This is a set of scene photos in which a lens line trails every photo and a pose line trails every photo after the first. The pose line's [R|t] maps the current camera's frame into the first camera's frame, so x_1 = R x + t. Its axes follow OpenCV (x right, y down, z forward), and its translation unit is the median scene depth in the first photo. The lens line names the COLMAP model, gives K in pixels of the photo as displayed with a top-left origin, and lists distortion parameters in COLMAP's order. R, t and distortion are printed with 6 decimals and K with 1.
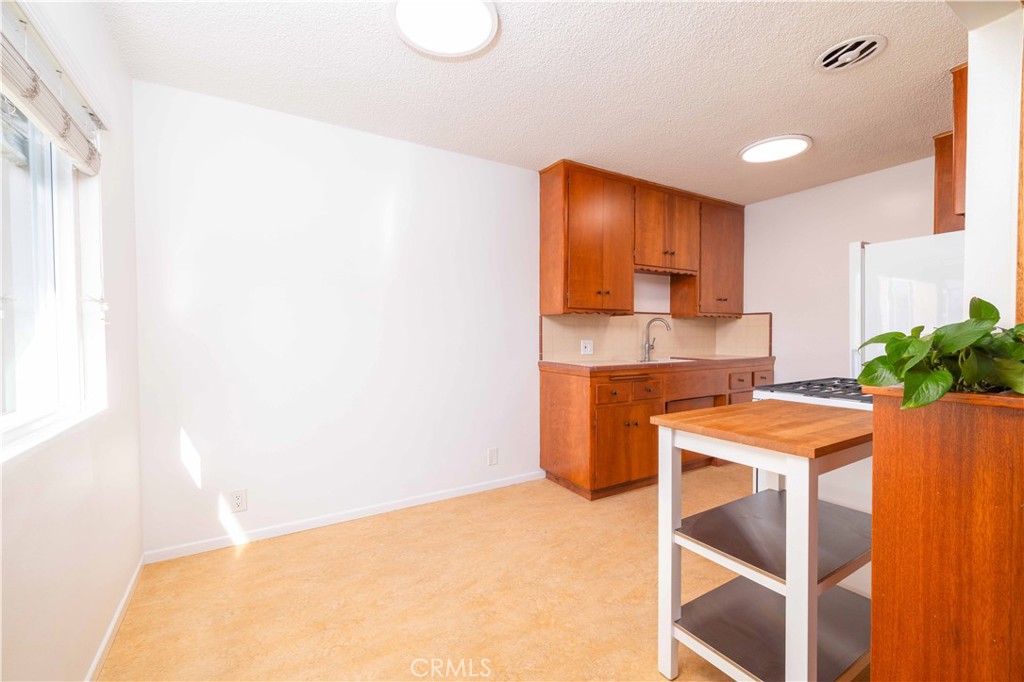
lens RADIAL K [[429.3, 0, 512.0], [0, 429.3, 341.0], [0, 0, 1]] dist [-0.001309, -0.000068]
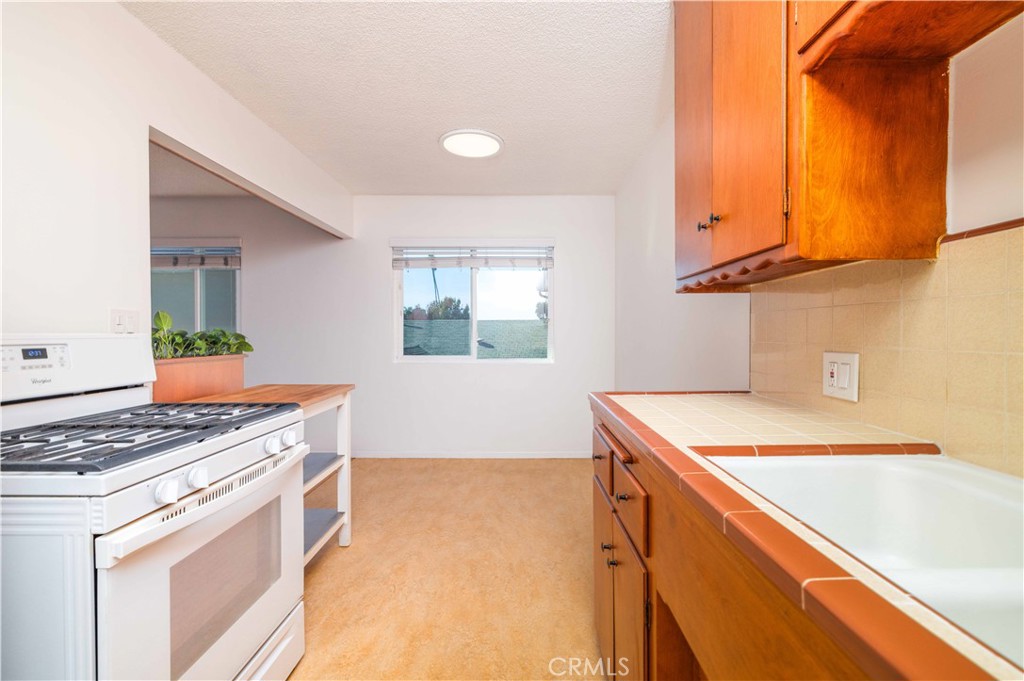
lens RADIAL K [[468.2, 0, 531.4], [0, 468.2, 338.2], [0, 0, 1]] dist [0.000040, 0.000004]
pose [[-0.518904, 0.014948, -0.854702, 0.664809], [-0.016421, 0.999488, 0.027449, -0.024254], [0.854675, 0.028279, -0.518393, 1.110980]]
